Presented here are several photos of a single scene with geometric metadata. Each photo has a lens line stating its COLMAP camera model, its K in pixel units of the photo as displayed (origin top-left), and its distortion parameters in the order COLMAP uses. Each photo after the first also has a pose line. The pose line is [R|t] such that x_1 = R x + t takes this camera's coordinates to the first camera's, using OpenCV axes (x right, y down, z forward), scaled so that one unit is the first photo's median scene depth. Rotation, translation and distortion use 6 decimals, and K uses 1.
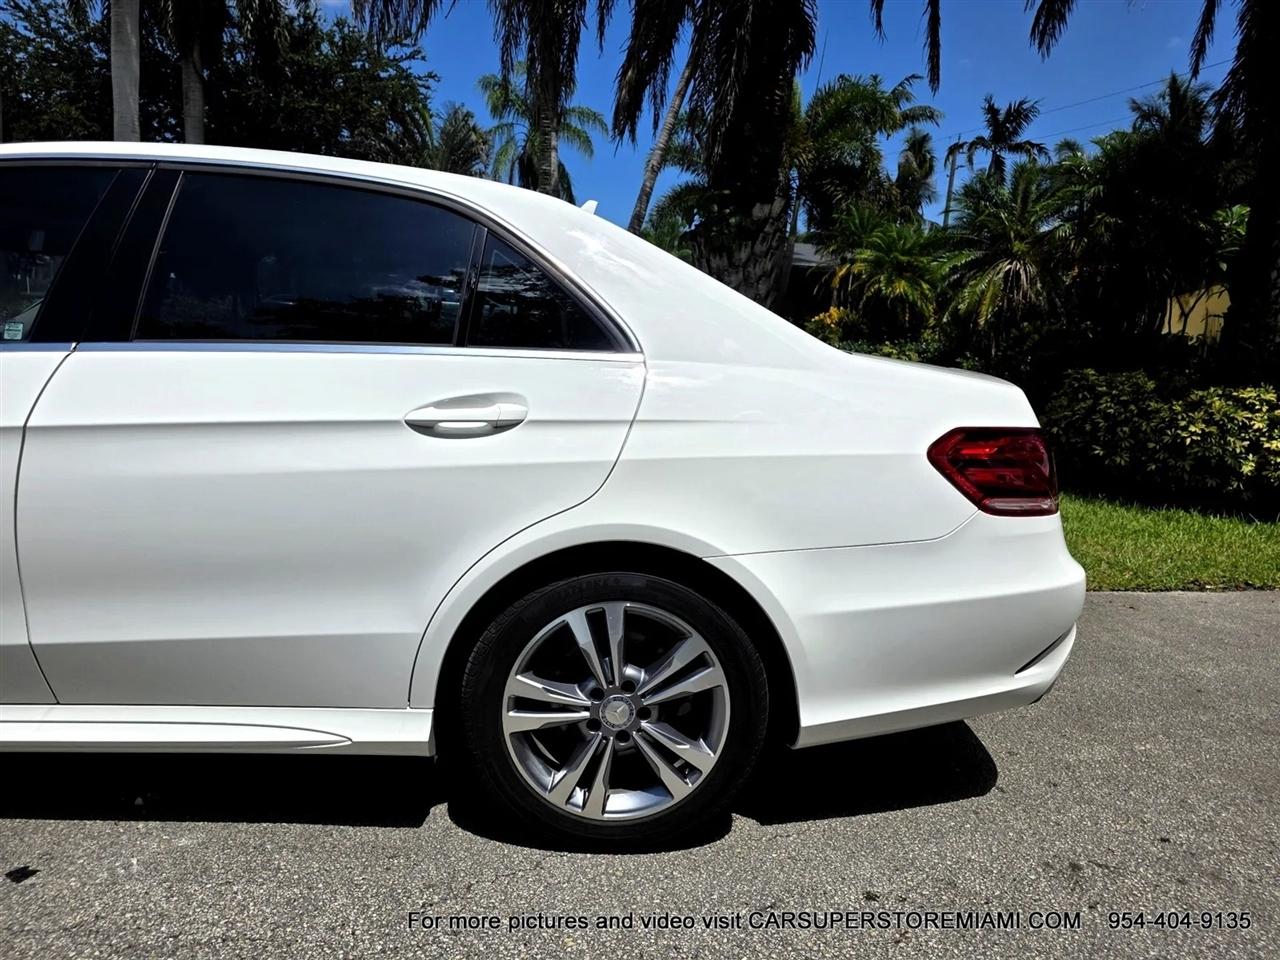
lens RADIAL K [[871.2, 0, 644.1], [0, 871.2, 484.5], [0, 0, 1]] dist [0.038106, -0.032324]
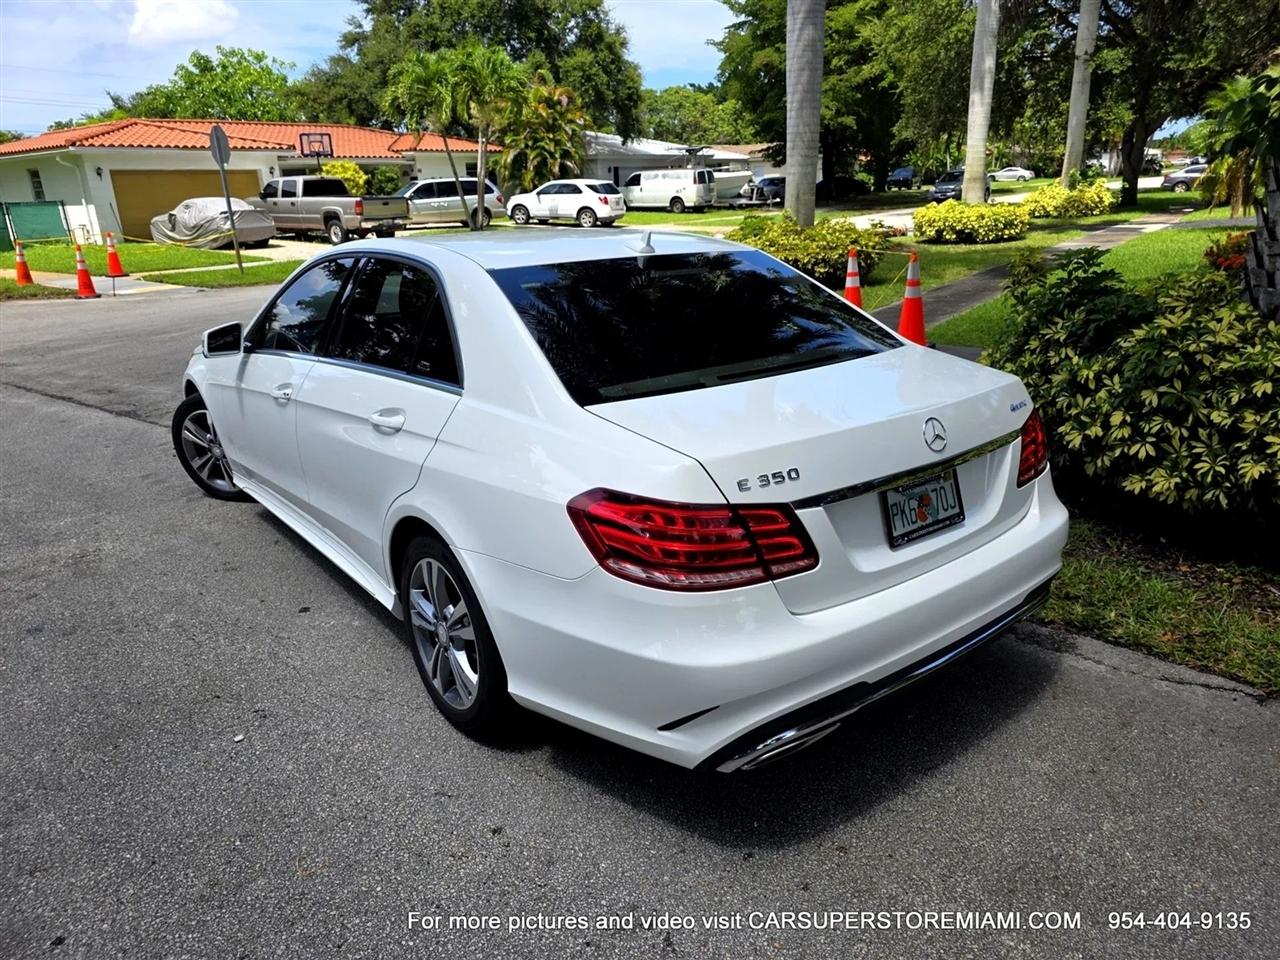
lens RADIAL K [[871.2, 0, 647.6], [0, 871.2, 488.6], [0, 0, 1]] dist [0.038106, -0.032324]
pose [[0.571108, 0.188784, -0.798872, 0.425832], [-0.076998, 0.981225, 0.176831, -0.087768], [0.817256, -0.039479, 0.574922, 0.147550]]
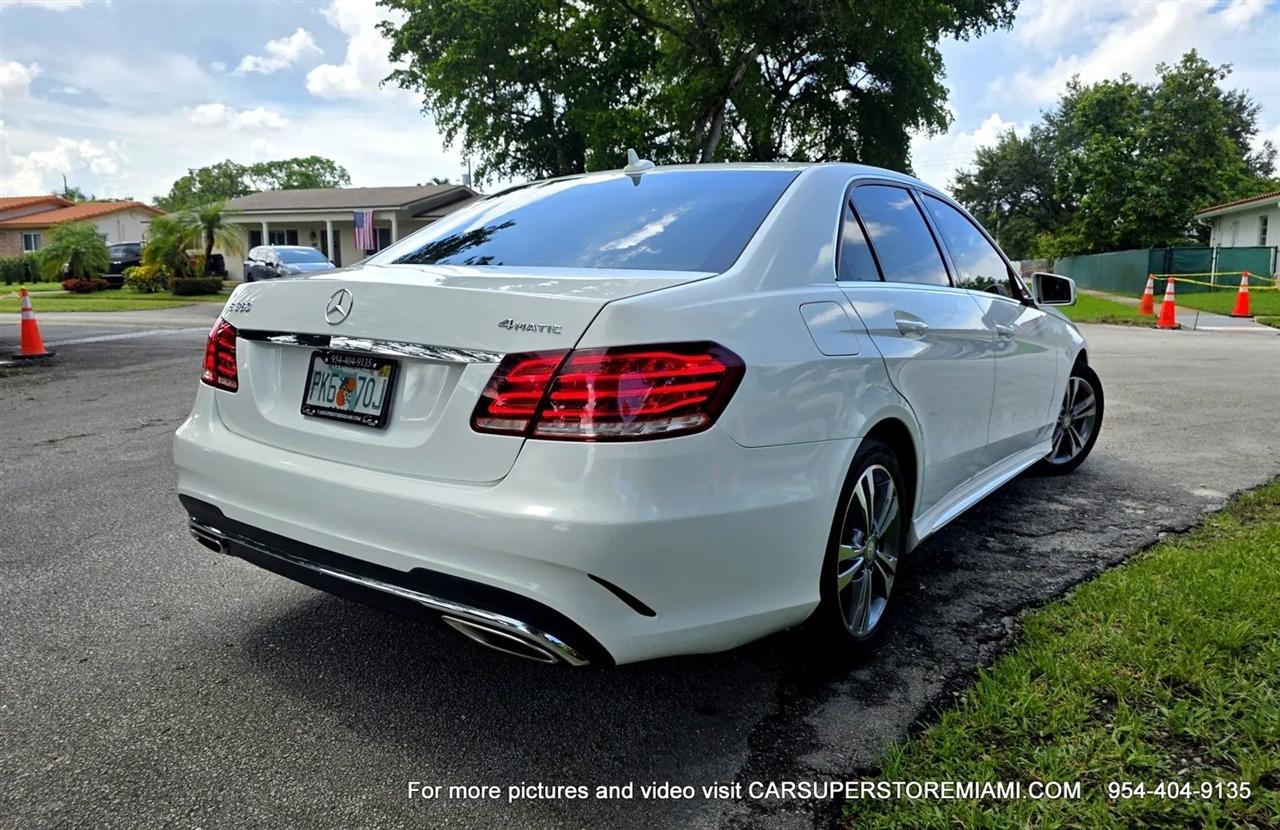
lens RADIAL K [[892.6, 0, 638.2], [0, 892.6, 419.1], [0, 0, 1]] dist [0.027625, -0.027723]
pose [[-0.615615, 0.067856, -0.785120, 0.397459], [-0.177063, 0.958902, 0.221712, -0.112519], [0.767897, 0.275505, -0.578300, 0.822669]]
